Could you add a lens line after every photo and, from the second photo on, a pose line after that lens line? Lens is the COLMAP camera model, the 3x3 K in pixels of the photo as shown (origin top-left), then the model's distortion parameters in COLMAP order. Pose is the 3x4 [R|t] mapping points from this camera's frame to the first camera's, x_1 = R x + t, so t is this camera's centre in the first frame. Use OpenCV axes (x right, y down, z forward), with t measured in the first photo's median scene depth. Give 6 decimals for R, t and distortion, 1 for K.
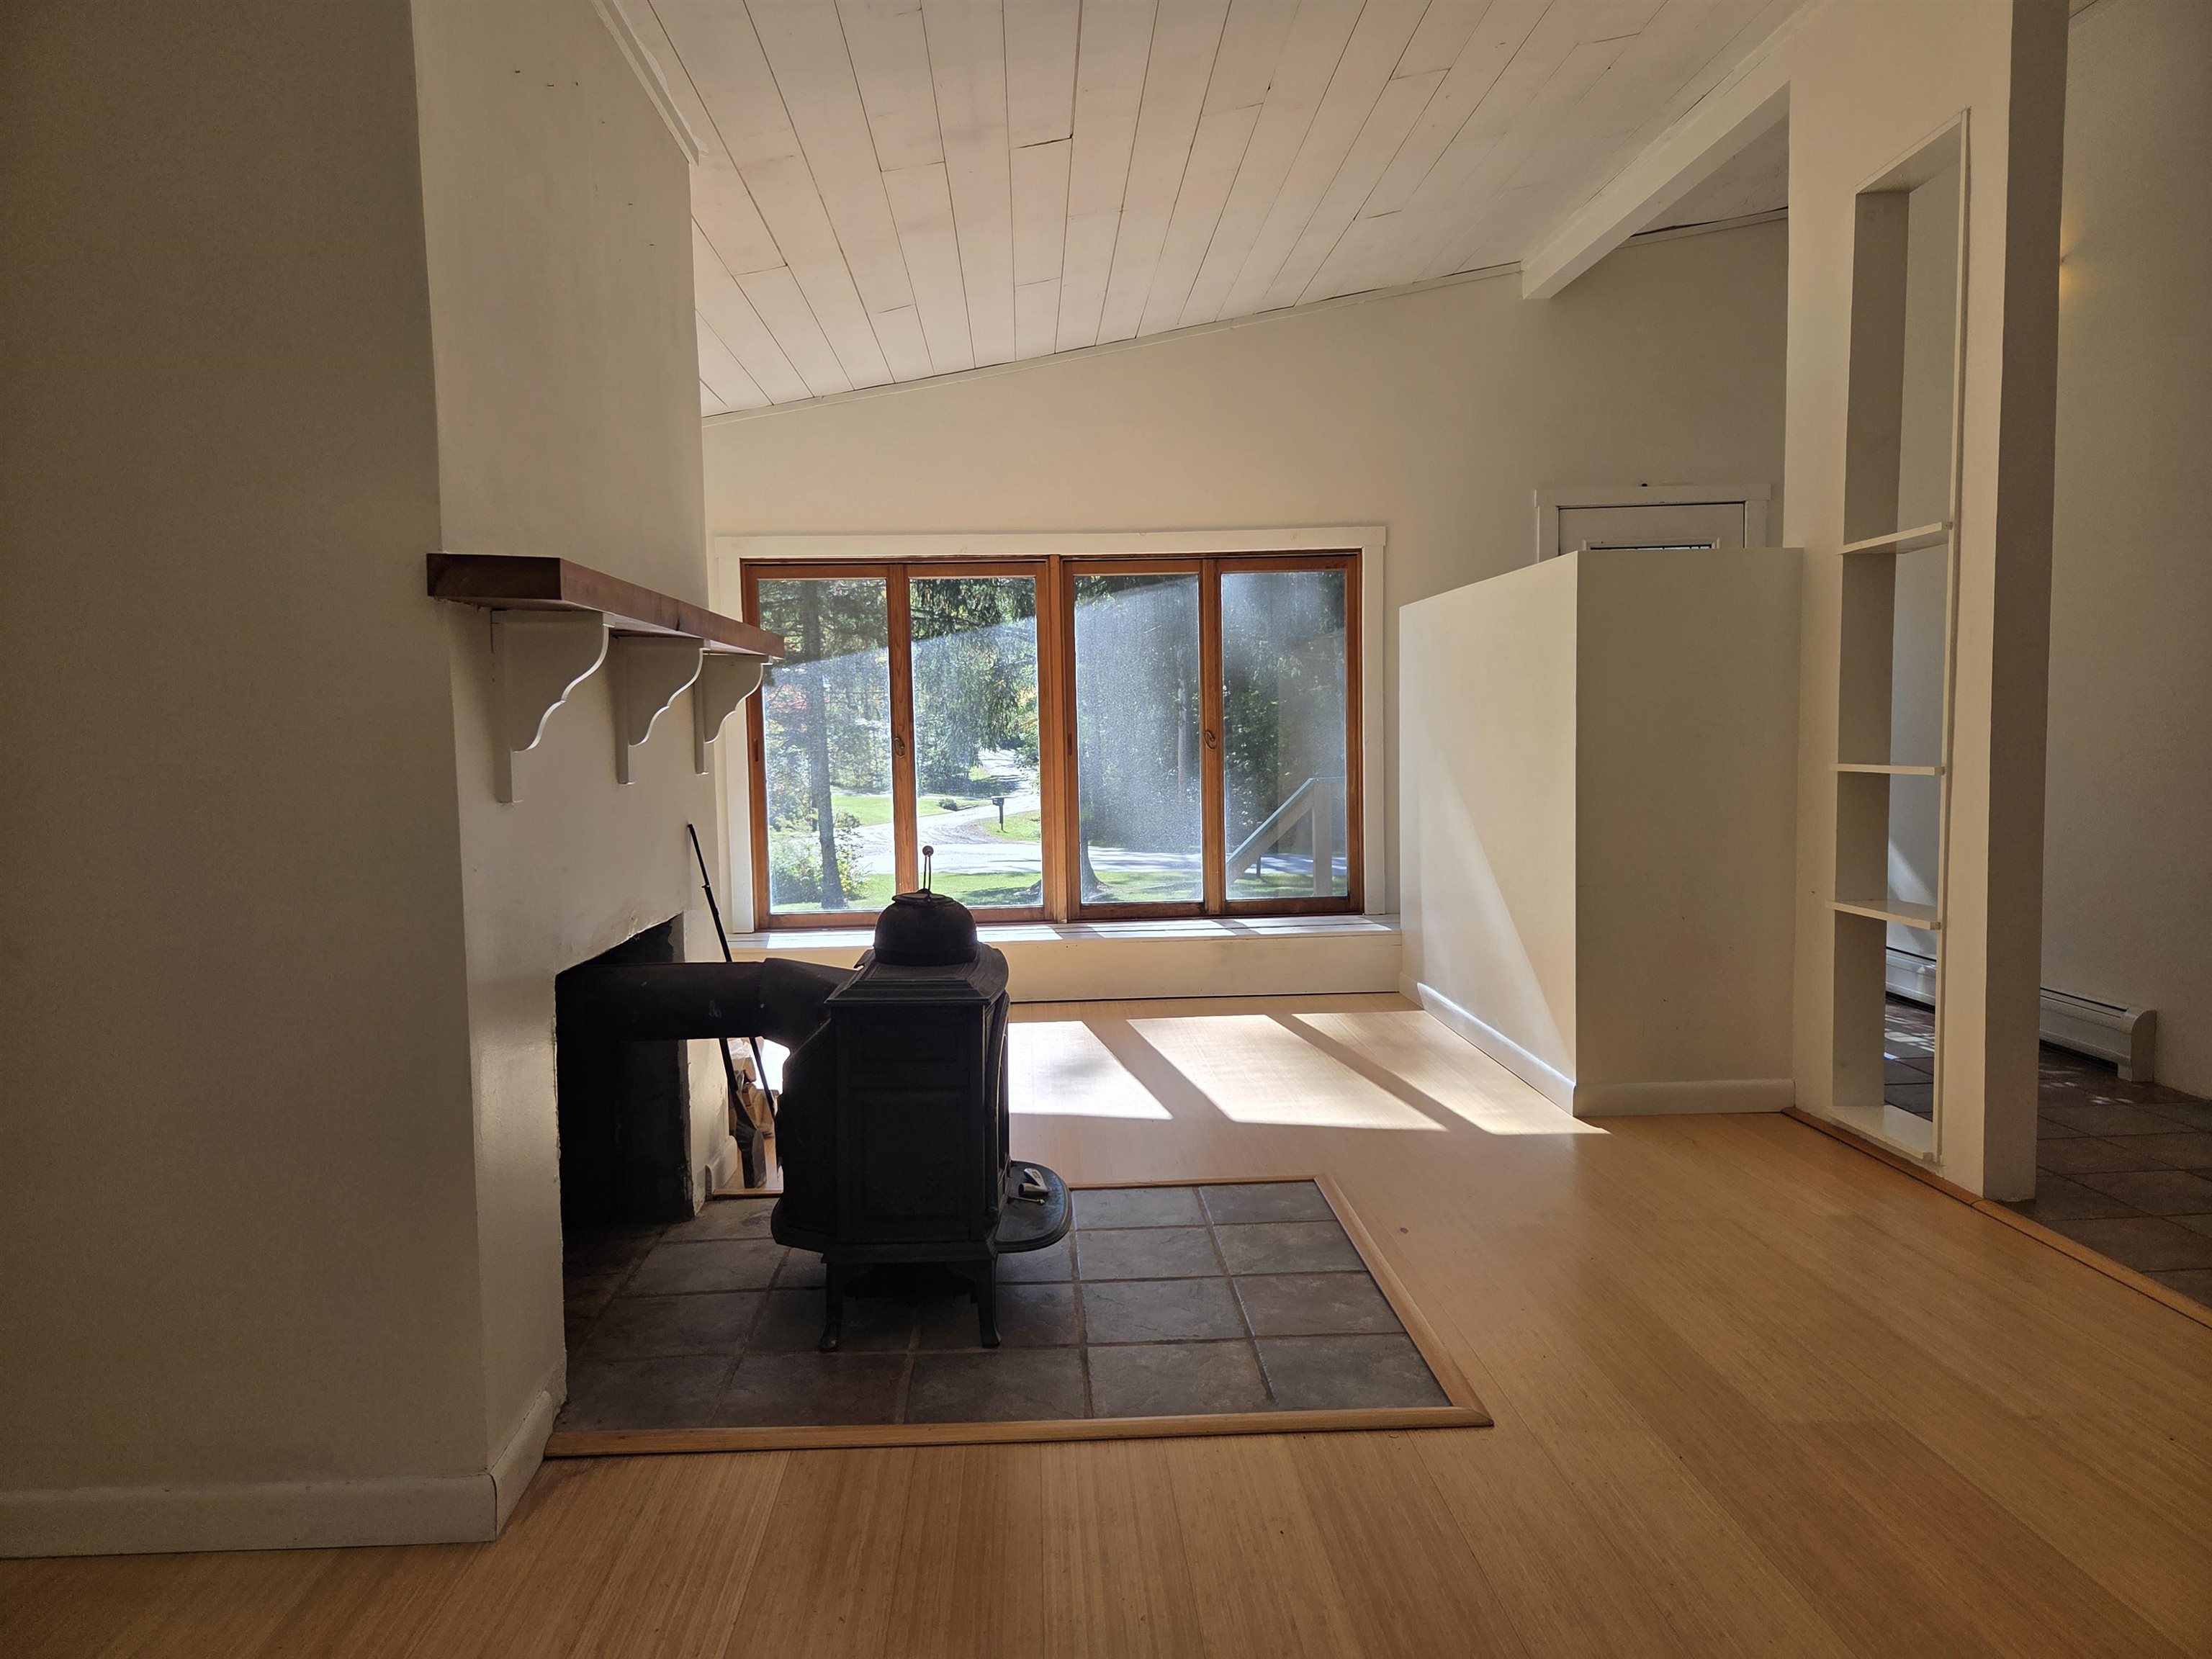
lens RADIAL K [[1488.6, 0, 1108.7], [0, 1488.6, 821.8], [0, 0, 1]] dist [0.087407, -0.084164]
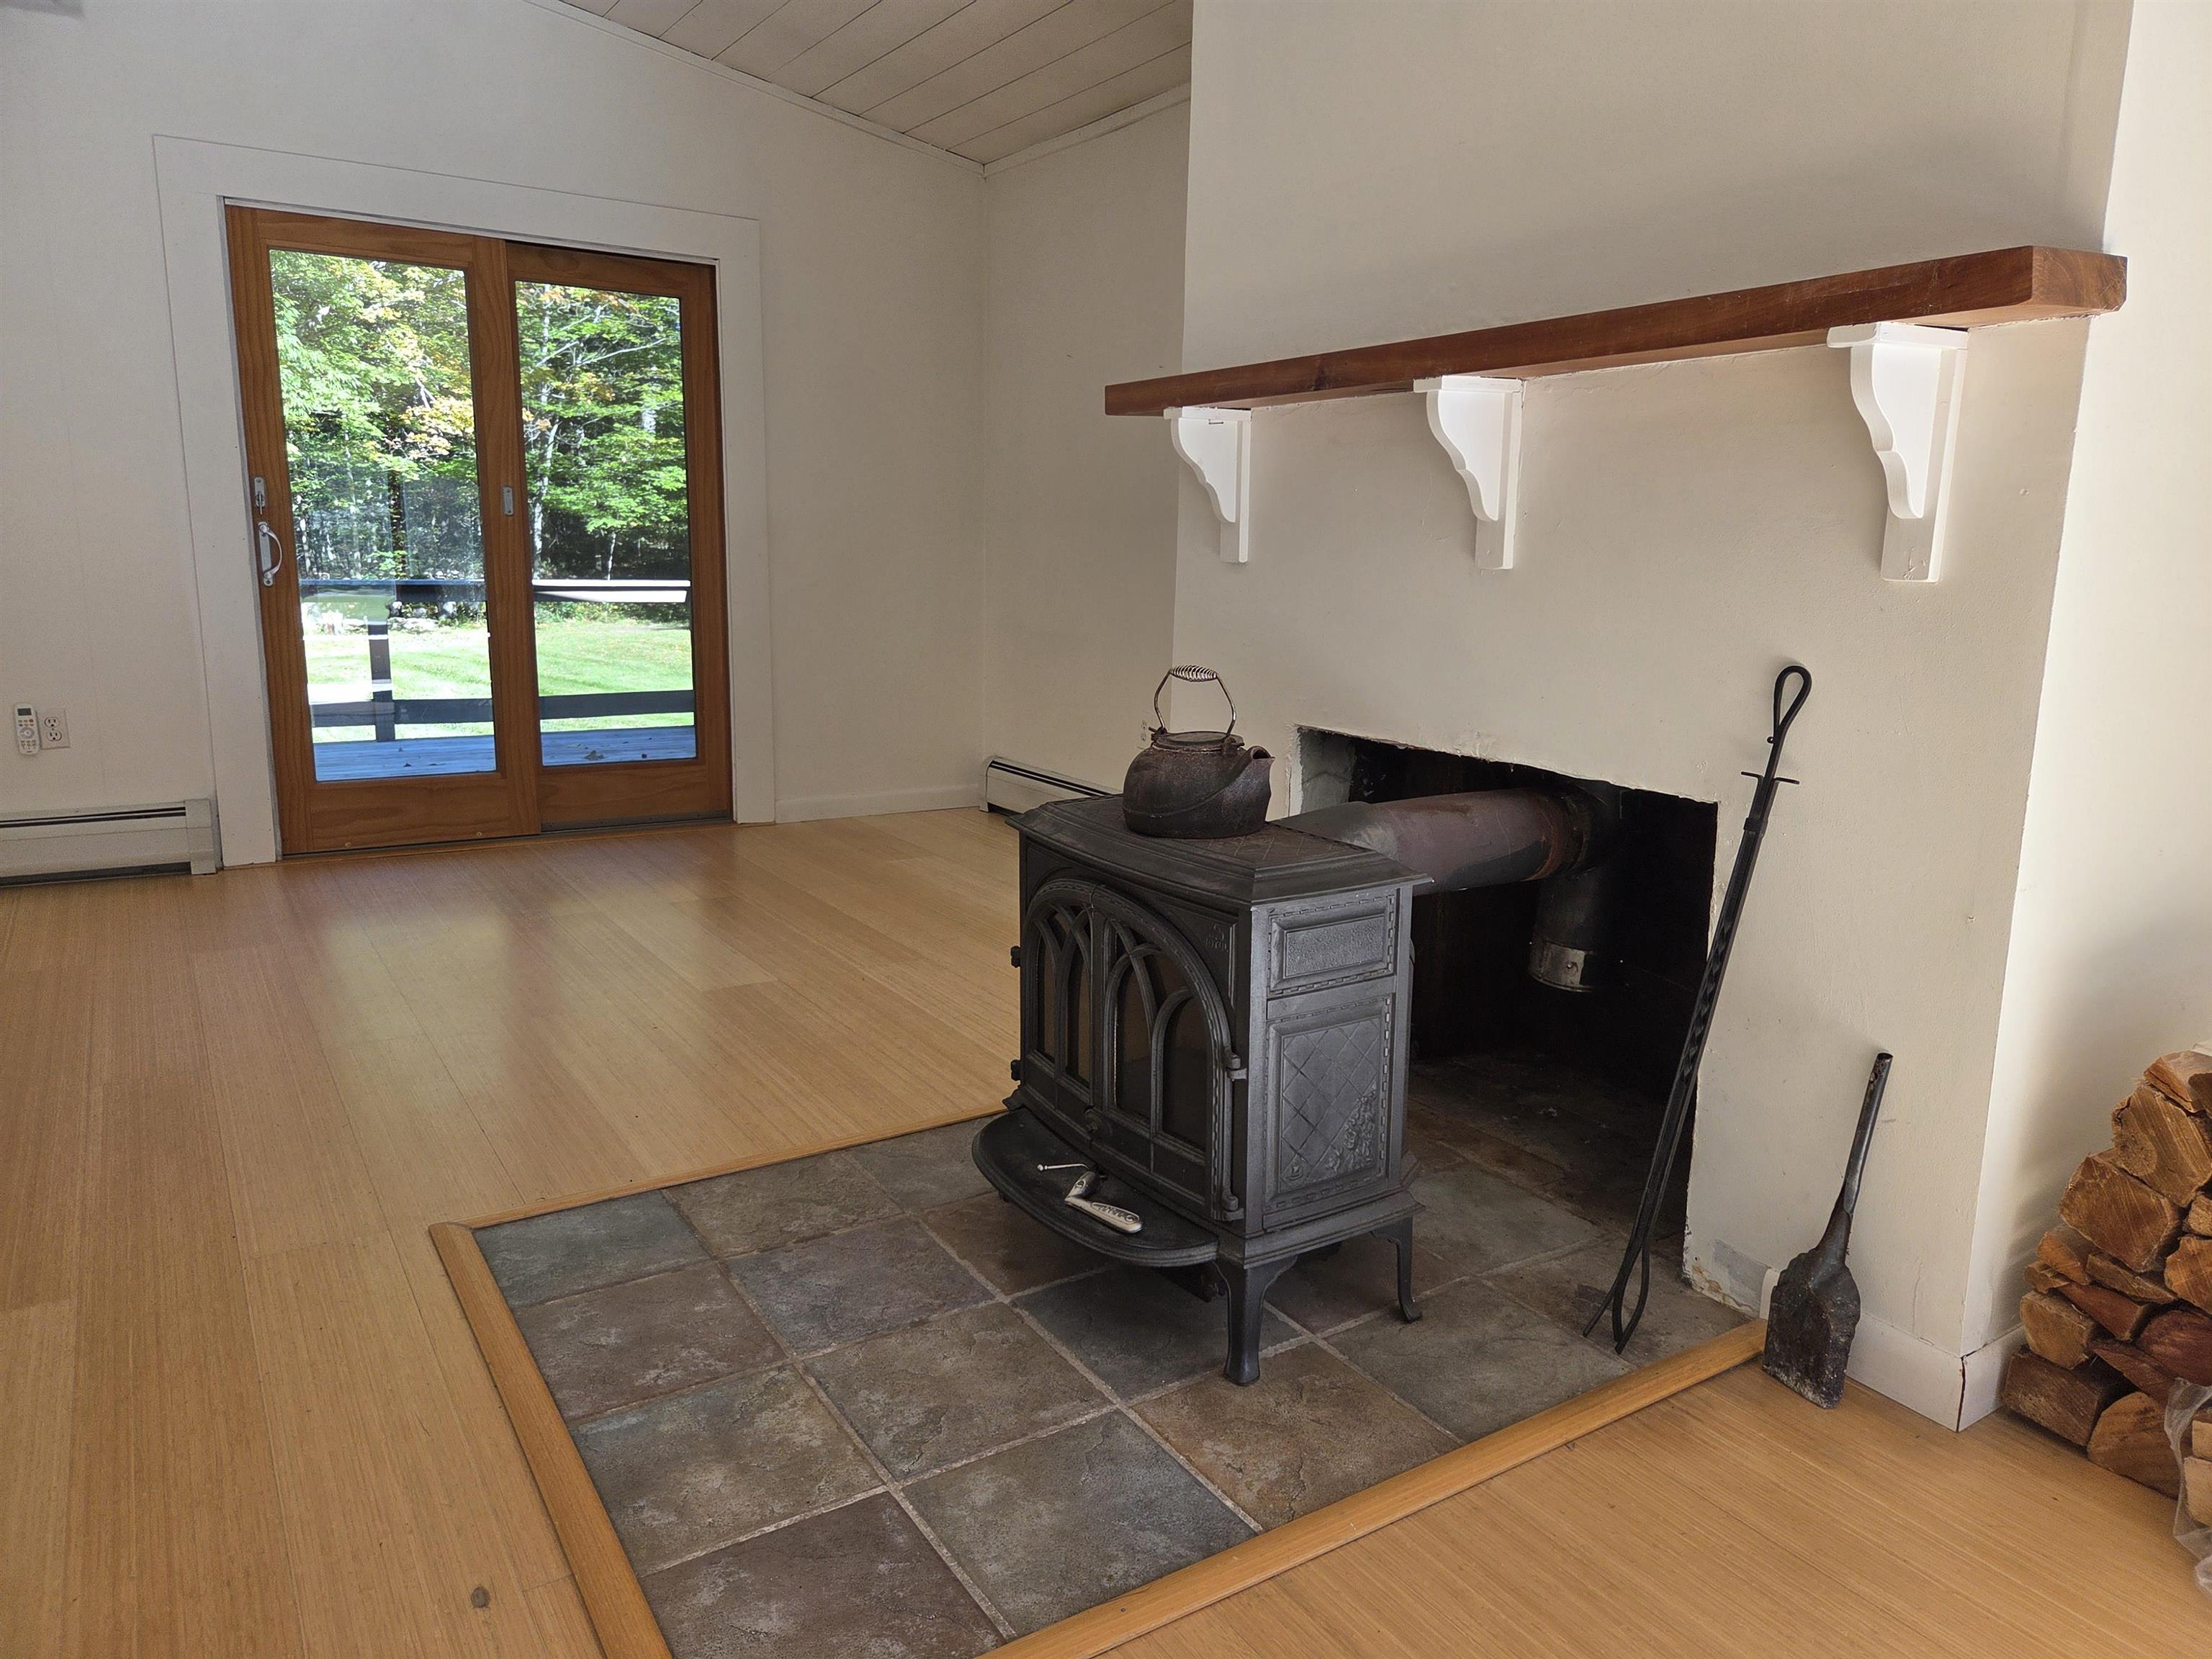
lens RADIAL K [[1488.6, 0, 1108.7], [0, 1488.6, 821.8], [0, 0, 1]] dist [0.087407, -0.084164]
pose [[-0.870264, 0.092846, -0.483756, 0.249954], [-0.035281, 0.967805, 0.249218, -0.083720], [0.491320, 0.233953, -0.838970, 1.530848]]
